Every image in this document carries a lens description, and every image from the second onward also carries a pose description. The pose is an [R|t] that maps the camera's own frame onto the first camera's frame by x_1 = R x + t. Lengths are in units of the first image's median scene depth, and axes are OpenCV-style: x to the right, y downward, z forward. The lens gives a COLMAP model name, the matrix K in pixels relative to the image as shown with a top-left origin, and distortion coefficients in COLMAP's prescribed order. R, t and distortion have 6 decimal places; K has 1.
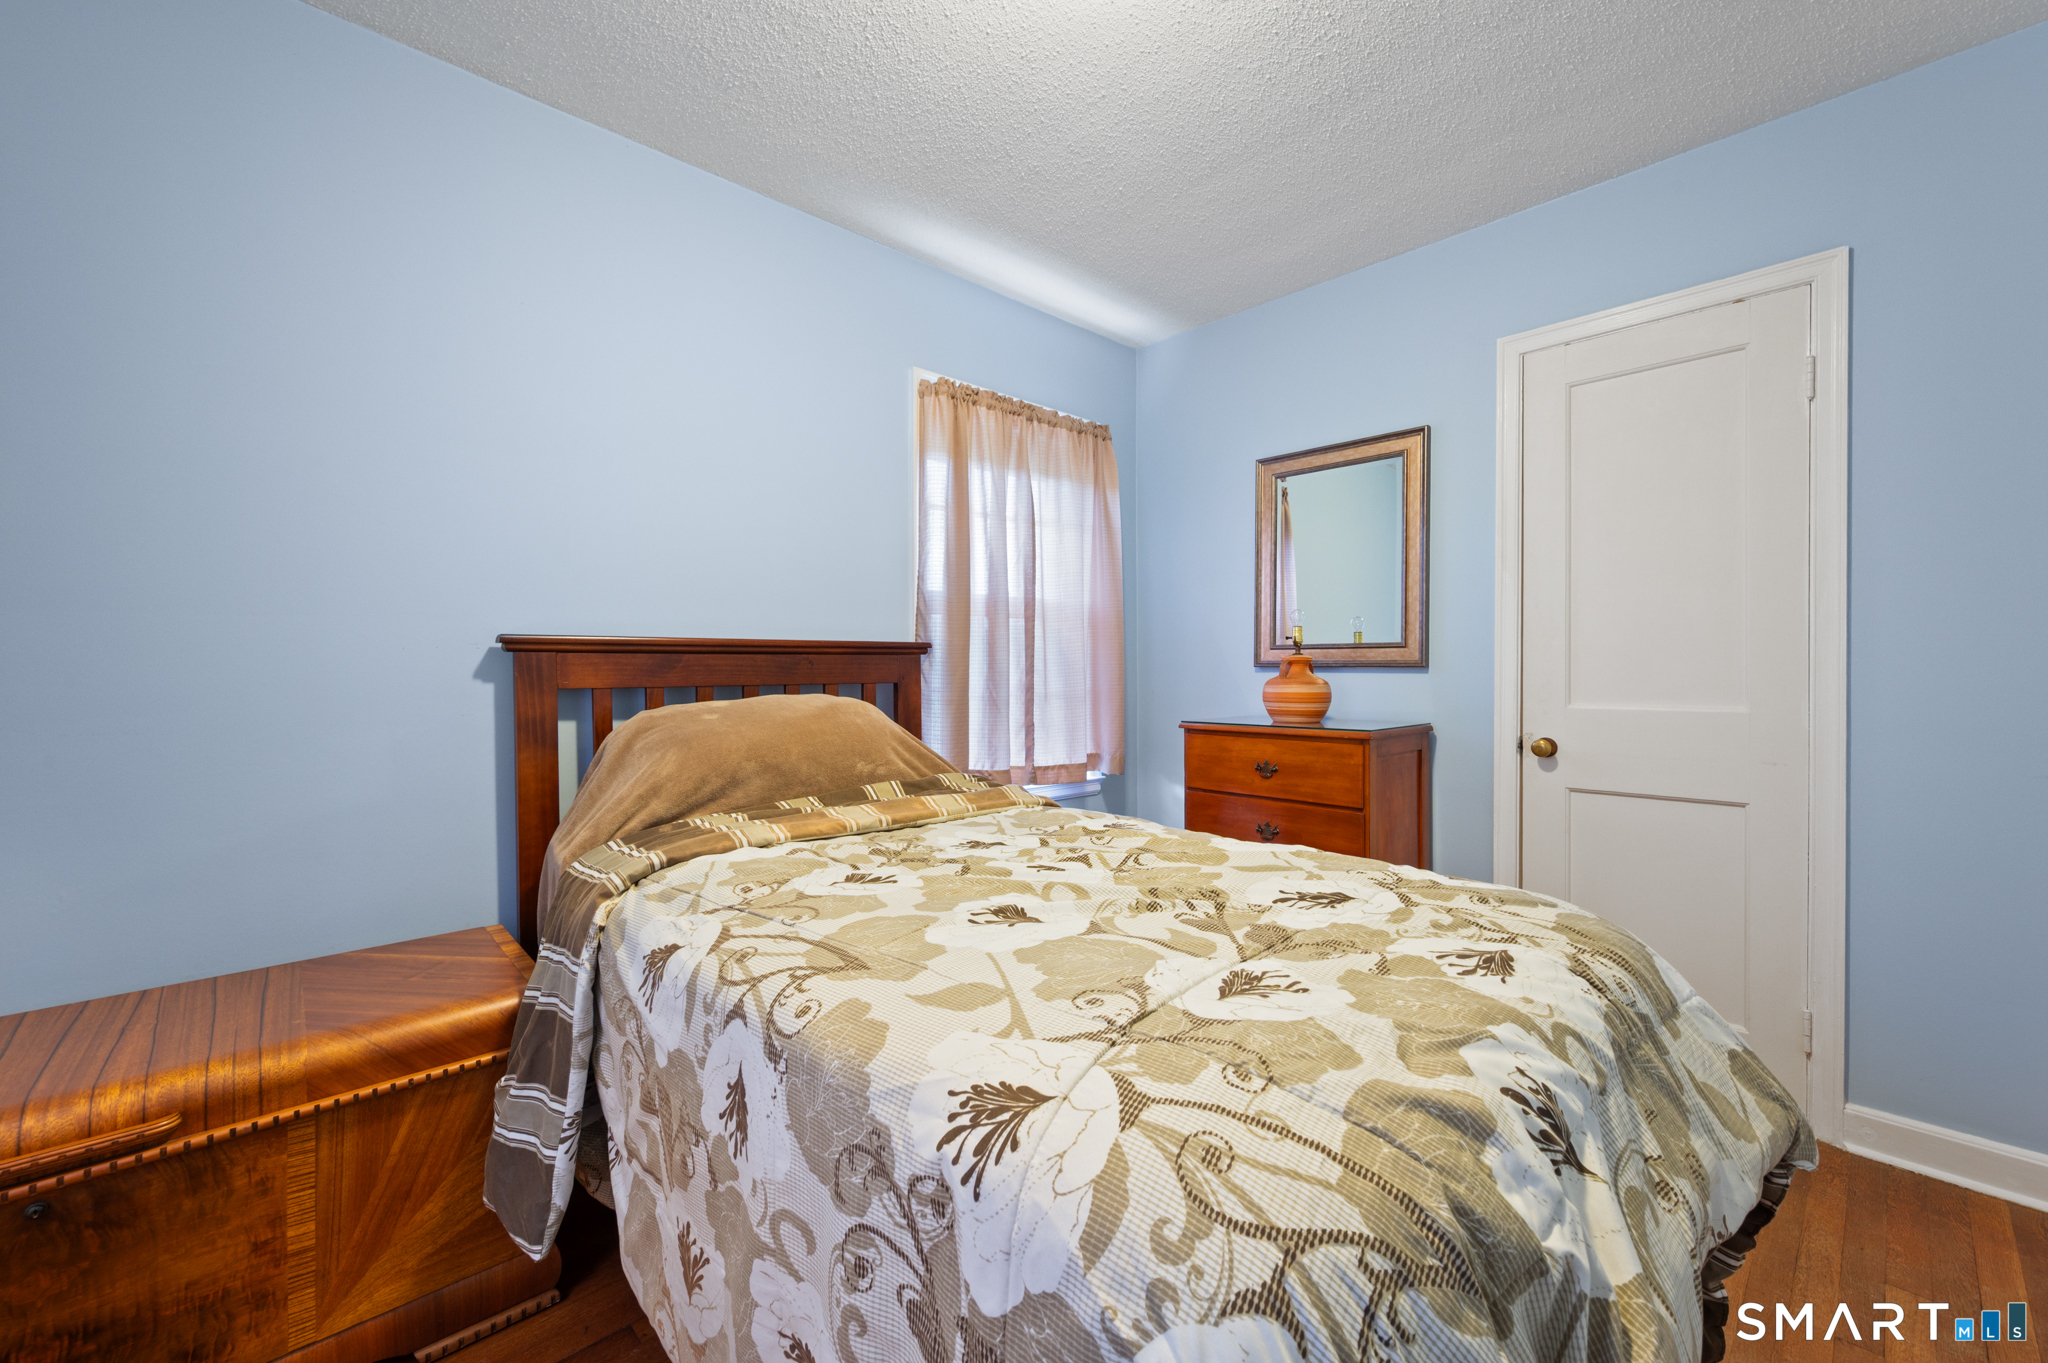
lens RADIAL K [[824.6, 0, 1018.0], [0, 824.6, 675.4], [0, 0, 1]] dist [0.000232, 0.000510]
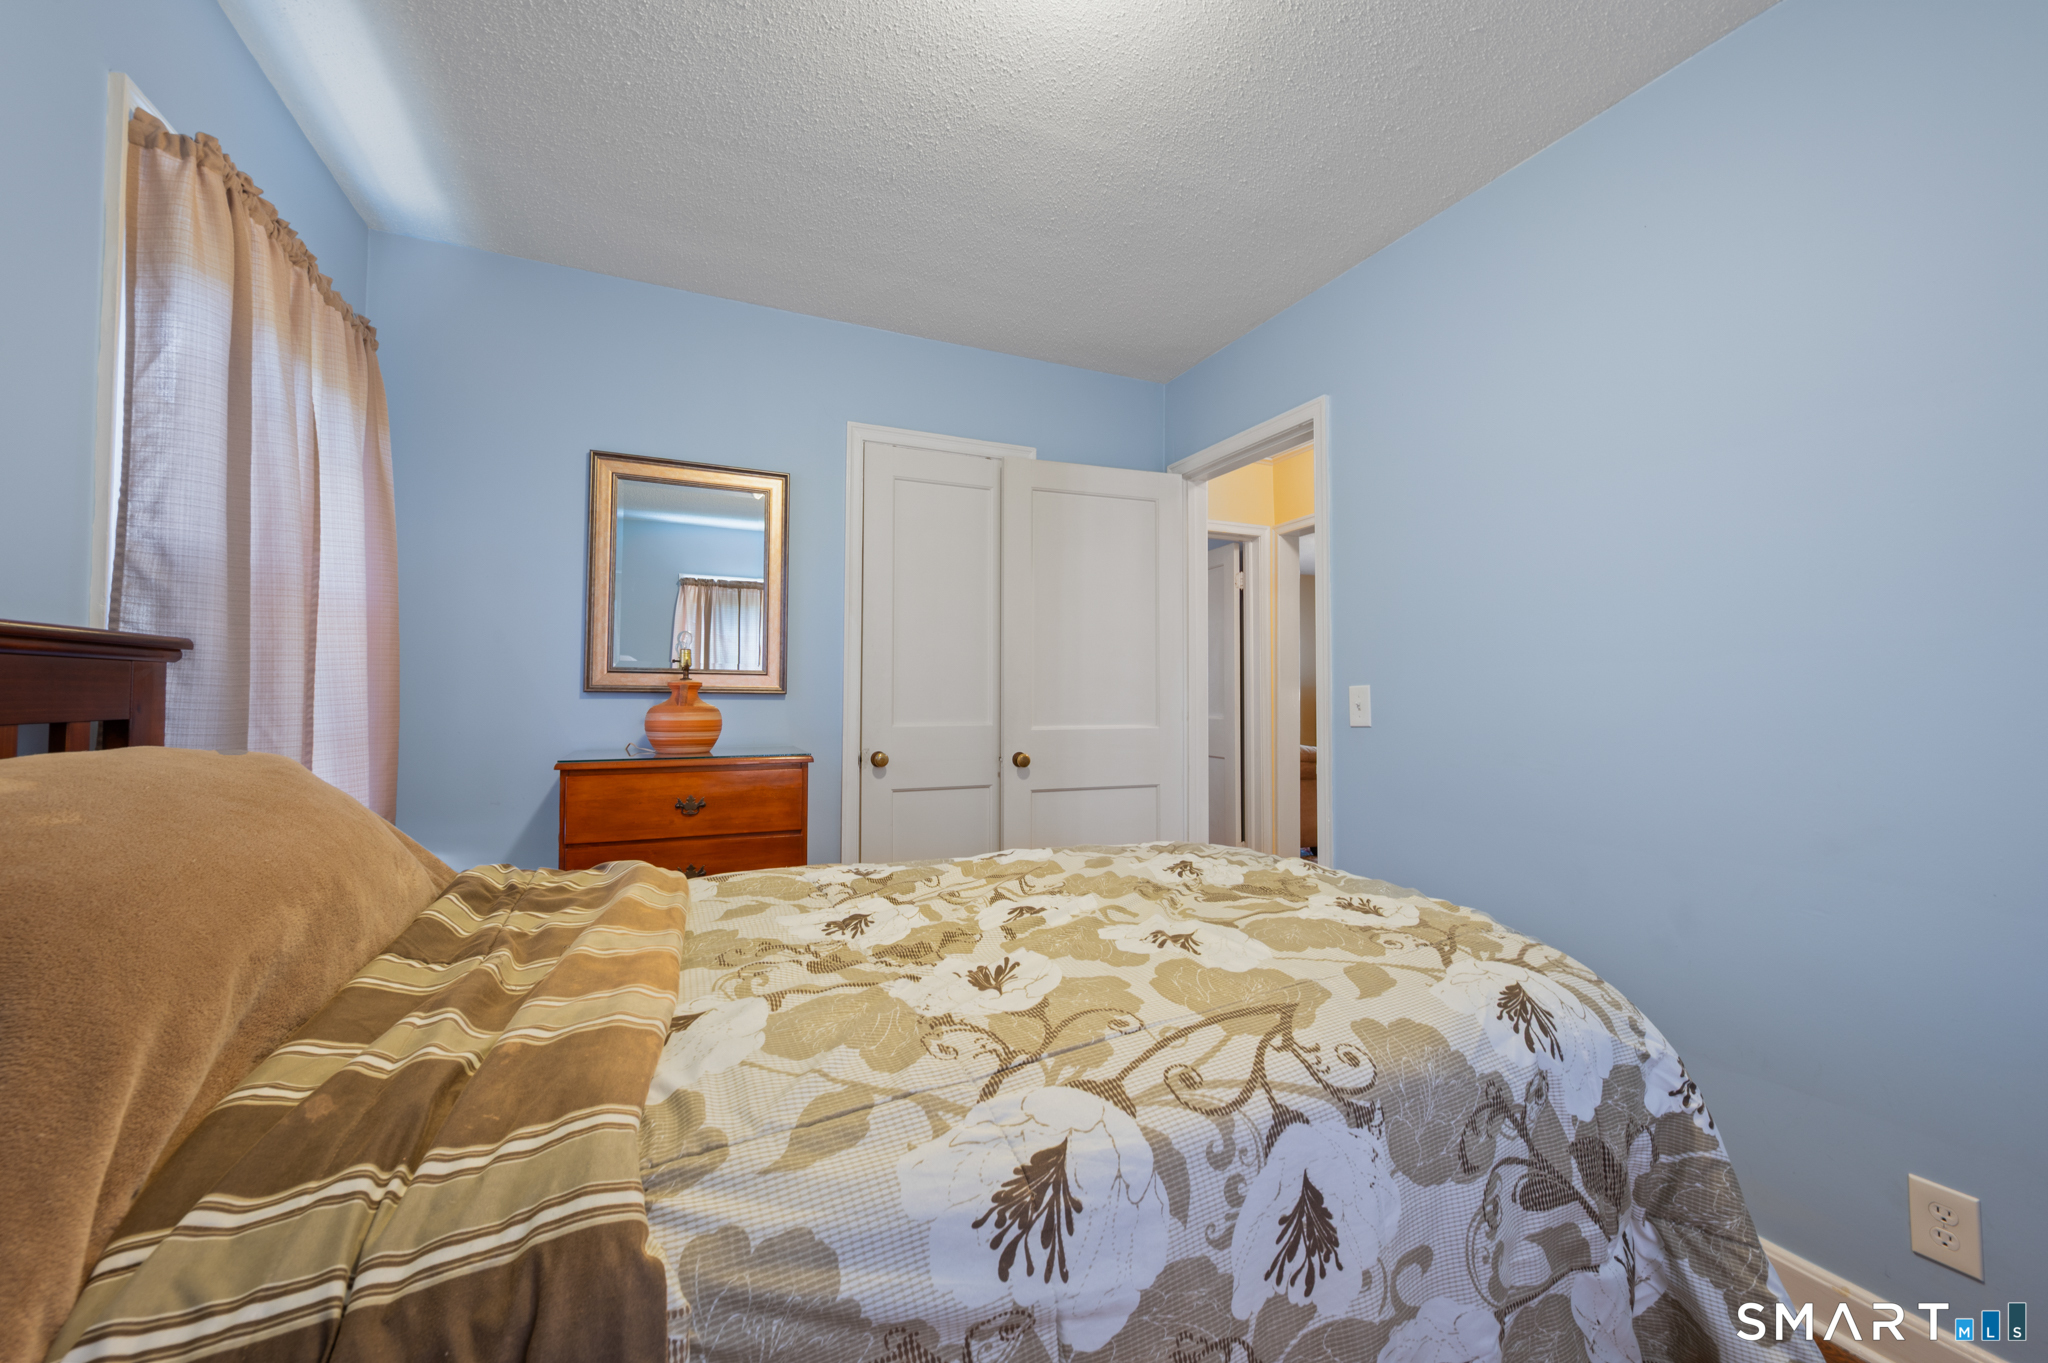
lens RADIAL K [[824.6, 0, 1022.6], [0, 824.6, 674.2], [0, 0, 1]] dist [0.000232, 0.000510]
pose [[0.312173, 0.028846, 0.949587, -0.884789], [0.003084, 0.999503, -0.031377, -0.002205], [-0.950020, 0.012723, 0.311929, 0.727820]]
